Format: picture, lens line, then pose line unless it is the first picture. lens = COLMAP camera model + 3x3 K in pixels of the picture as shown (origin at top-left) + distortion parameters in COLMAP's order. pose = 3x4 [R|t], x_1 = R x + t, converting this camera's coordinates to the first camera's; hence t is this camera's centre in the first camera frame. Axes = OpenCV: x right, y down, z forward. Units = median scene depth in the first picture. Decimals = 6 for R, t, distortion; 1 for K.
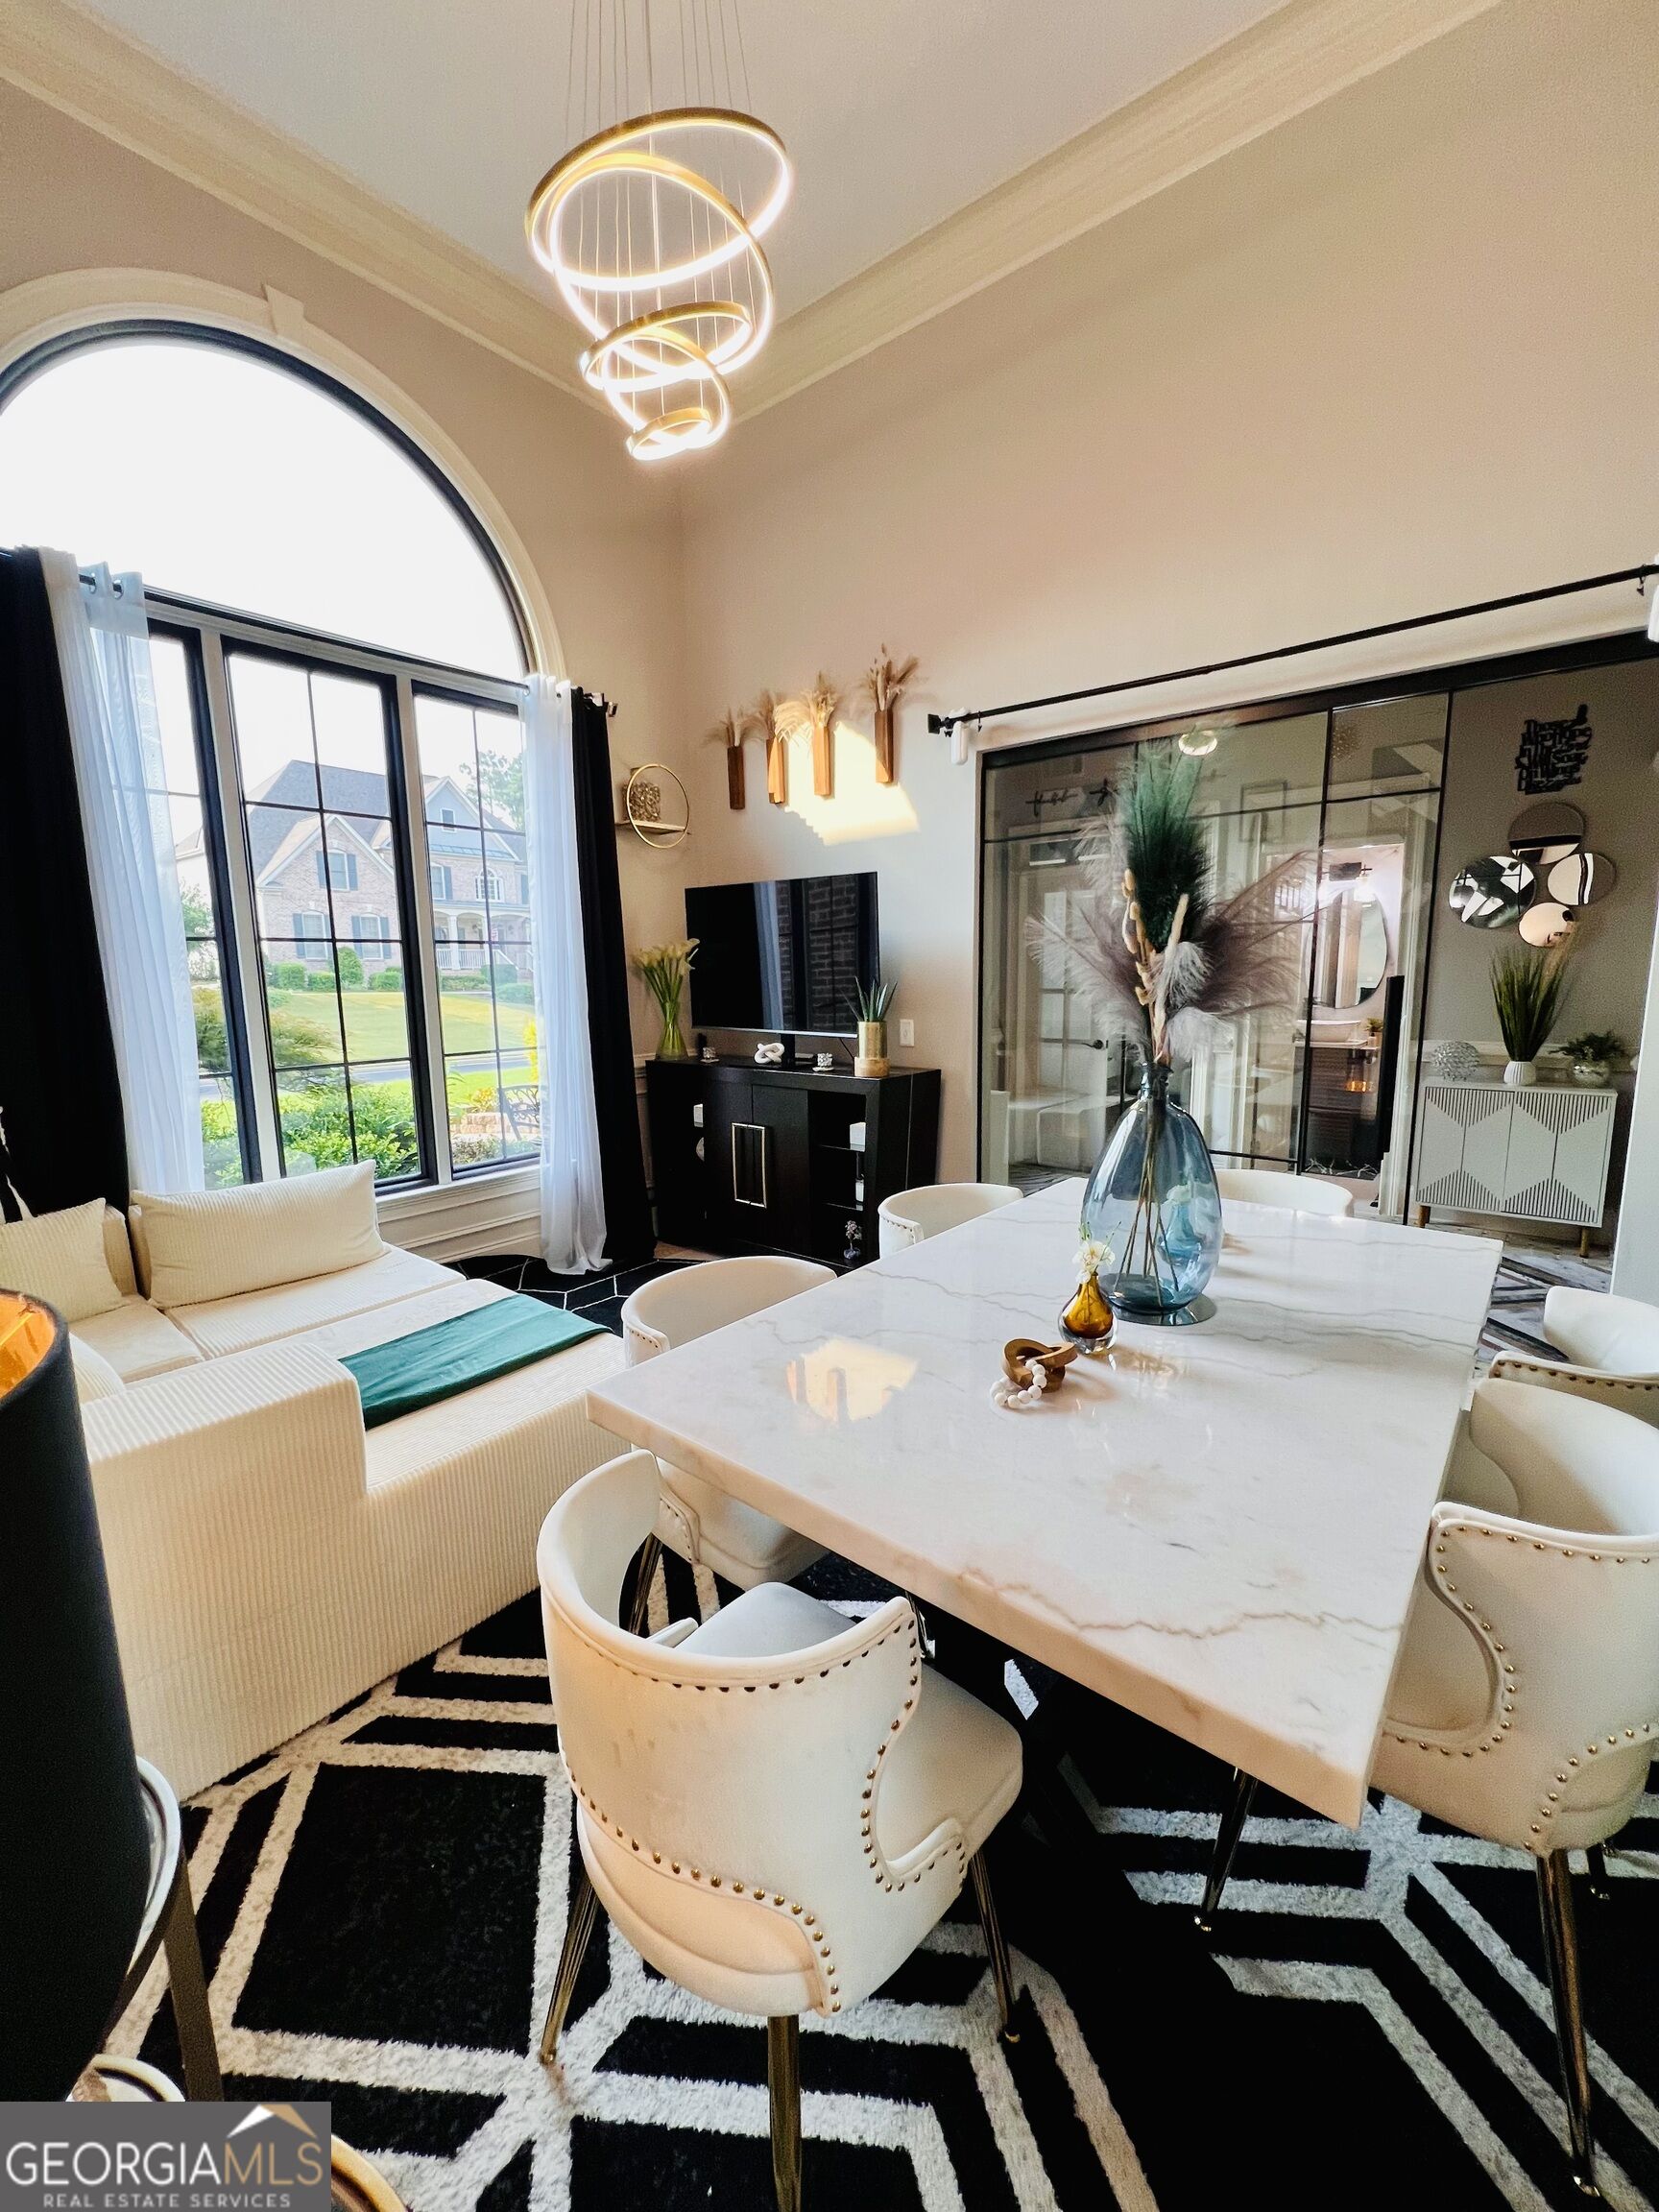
lens RADIAL K [[883.4, 0, 832.4], [0, 883.4, 1108.1], [0, 0, 1]] dist [-0.001983, 0.001355]
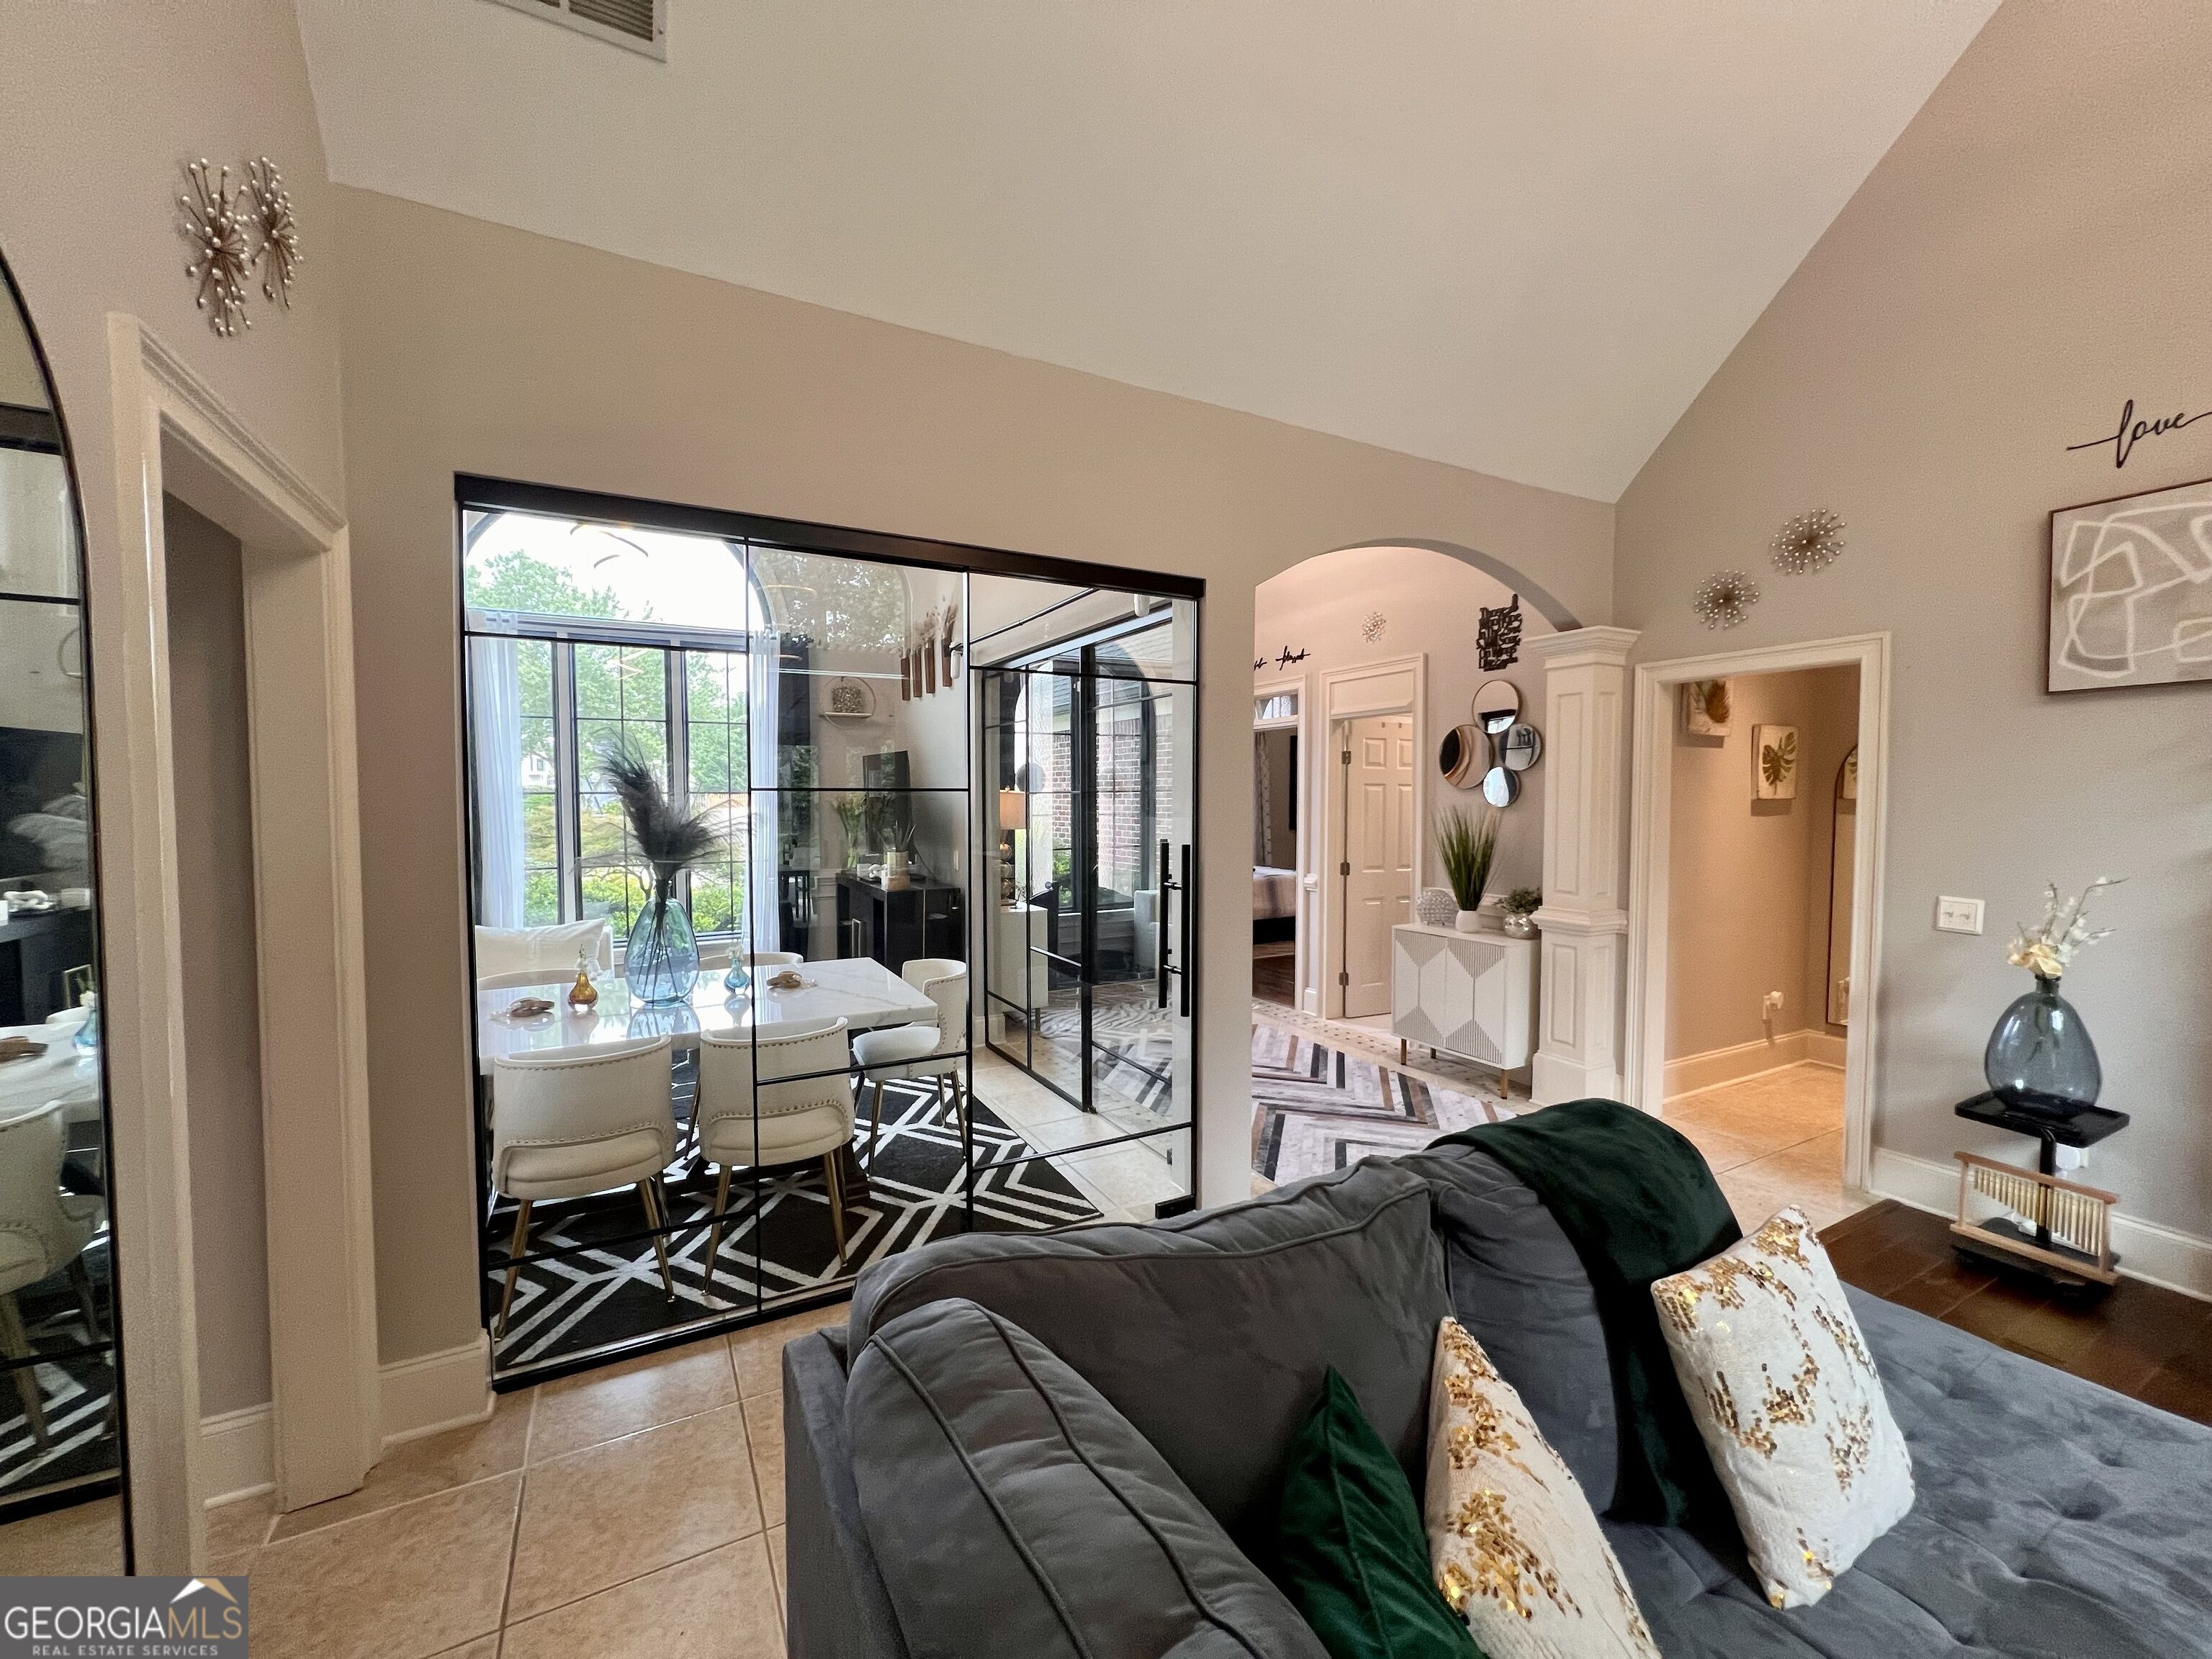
lens RADIAL K [[883.4, 0, 1102.9], [0, 883.4, 829.0], [0, 0, 1]] dist [-0.001983, 0.001355]
pose [[0.925841, 0.026253, -0.377001, 0.829449], [-0.069095, 0.992528, -0.100566, -0.012629], [0.371544, 0.119156, 0.920737, -0.200268]]
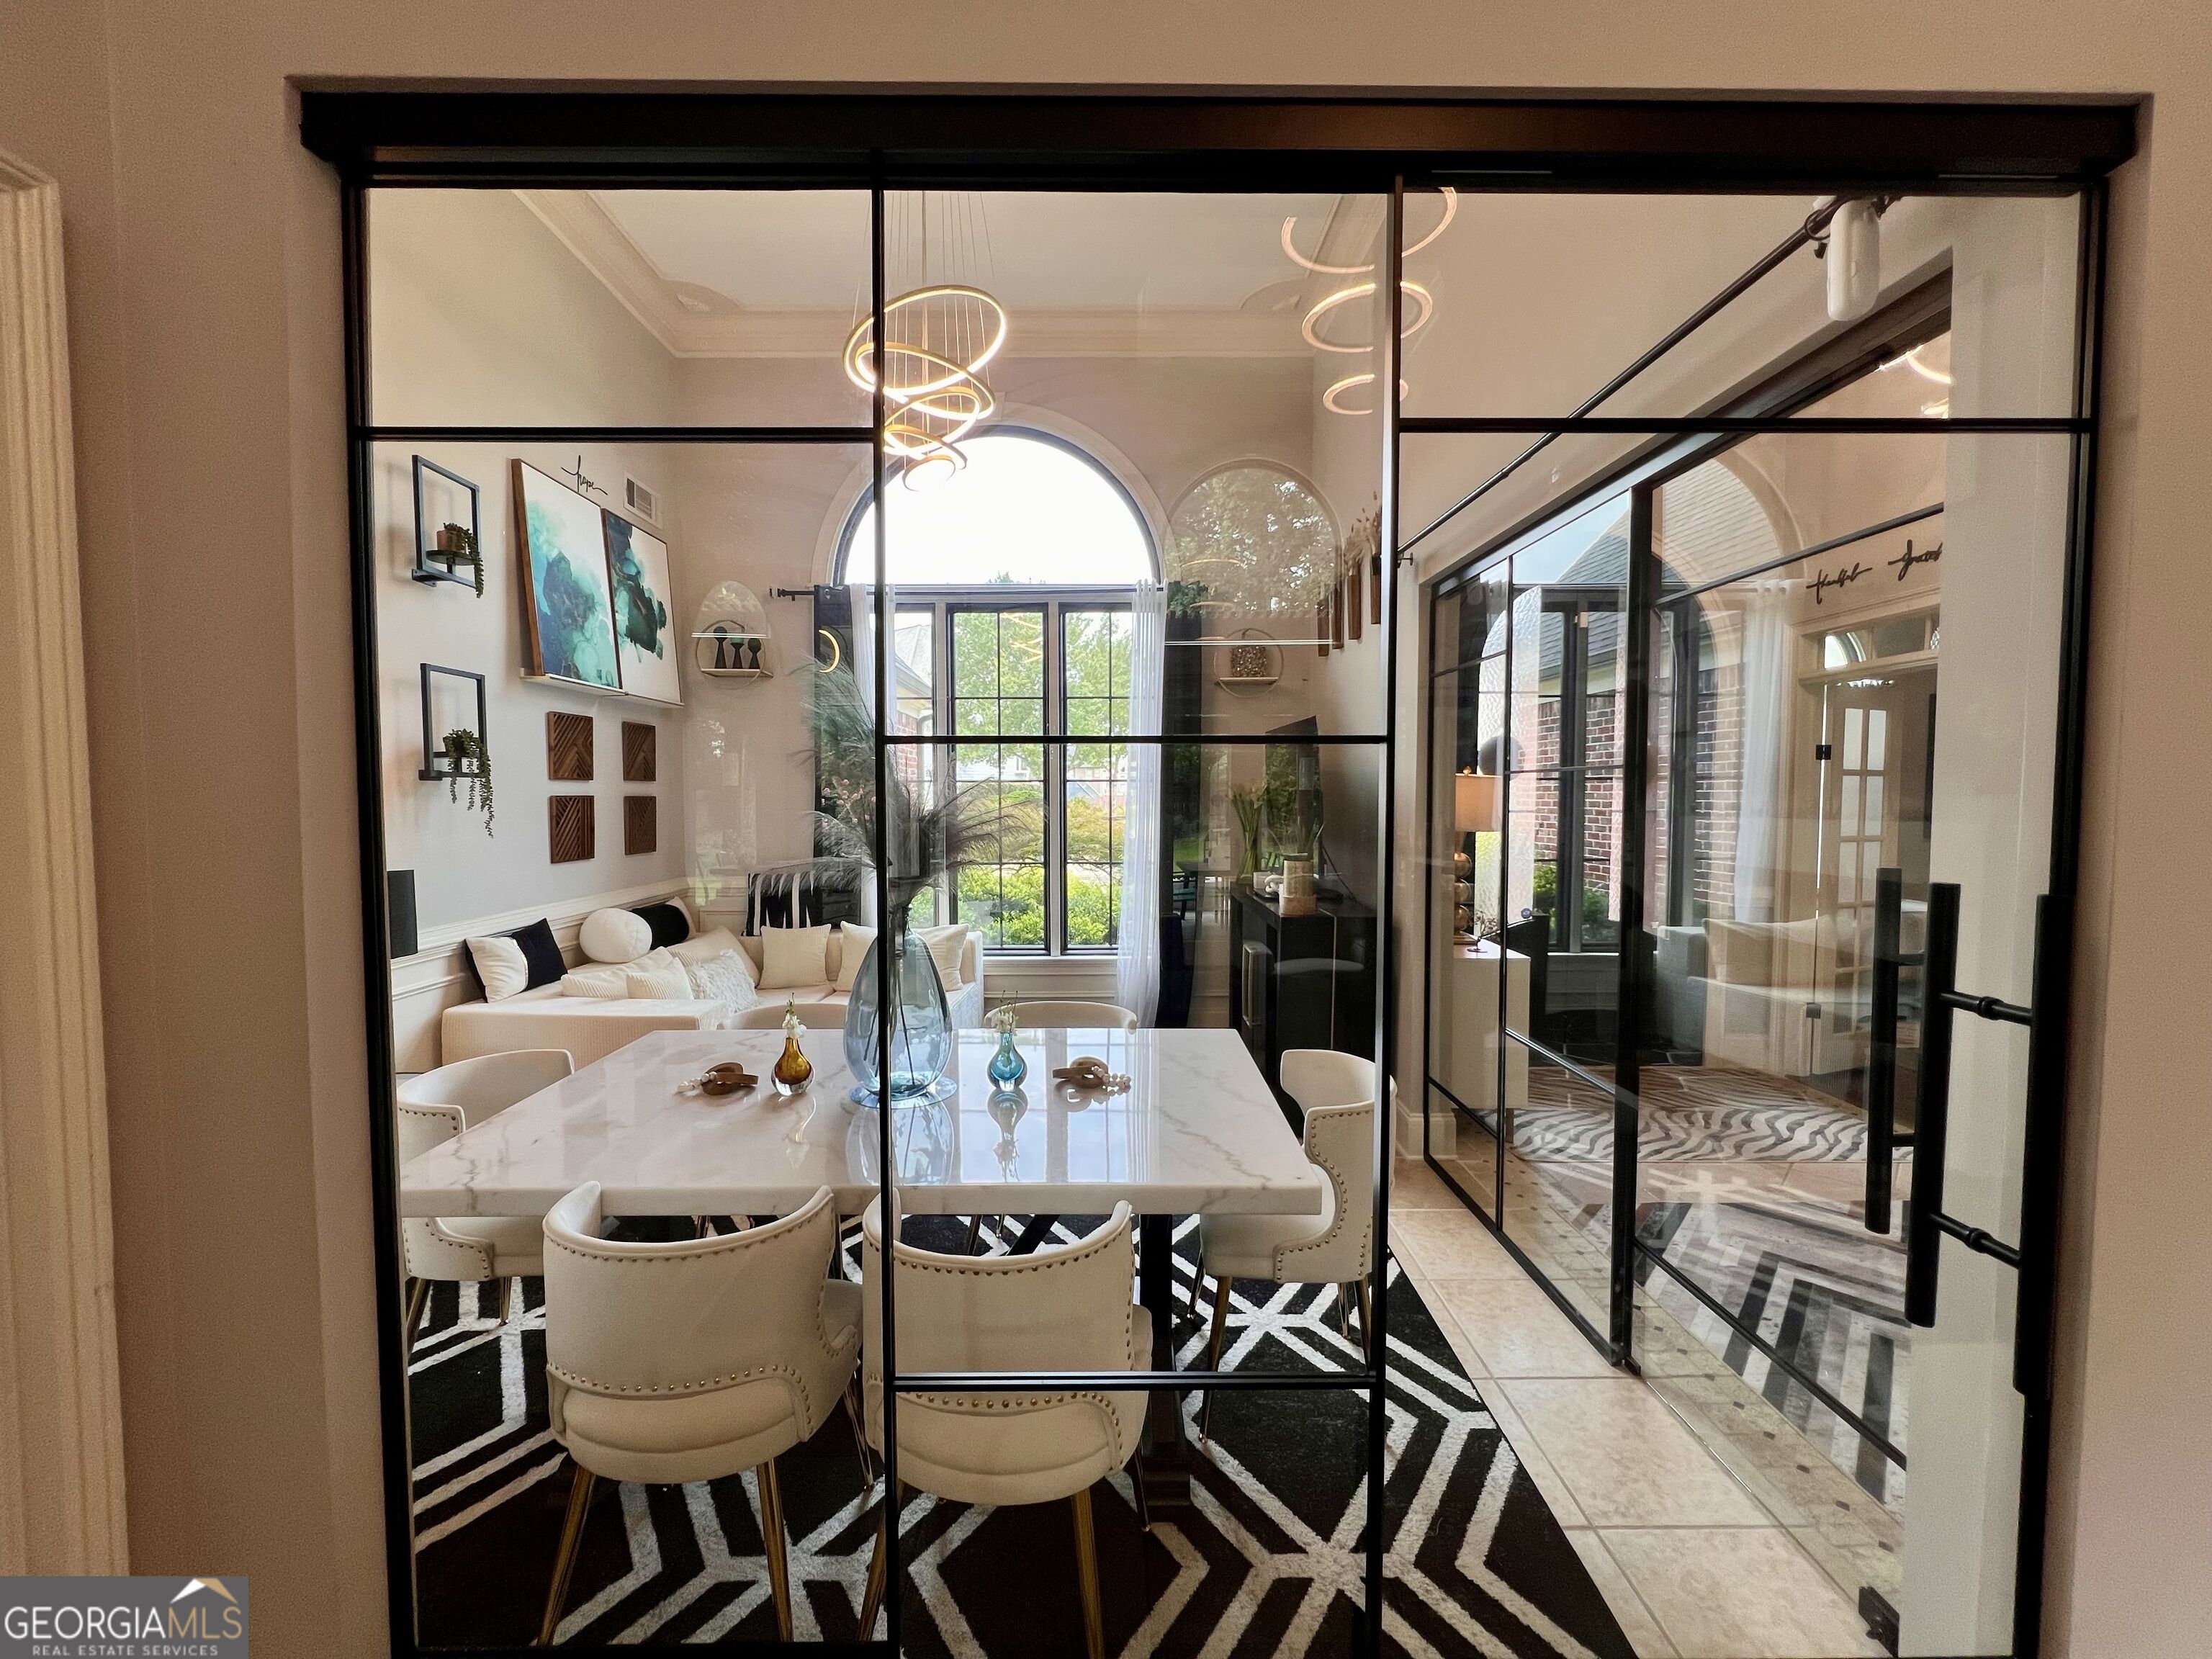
lens RADIAL K [[883.4, 0, 1107.7], [0, 883.4, 834.6], [0, 0, 1]] dist [-0.001983, 0.001355]
pose [[0.644186, 0.049726, -0.763251, 0.624550], [-0.125292, 0.991266, -0.041165, -0.054093], [0.754537, 0.122147, 0.644790, 0.154789]]
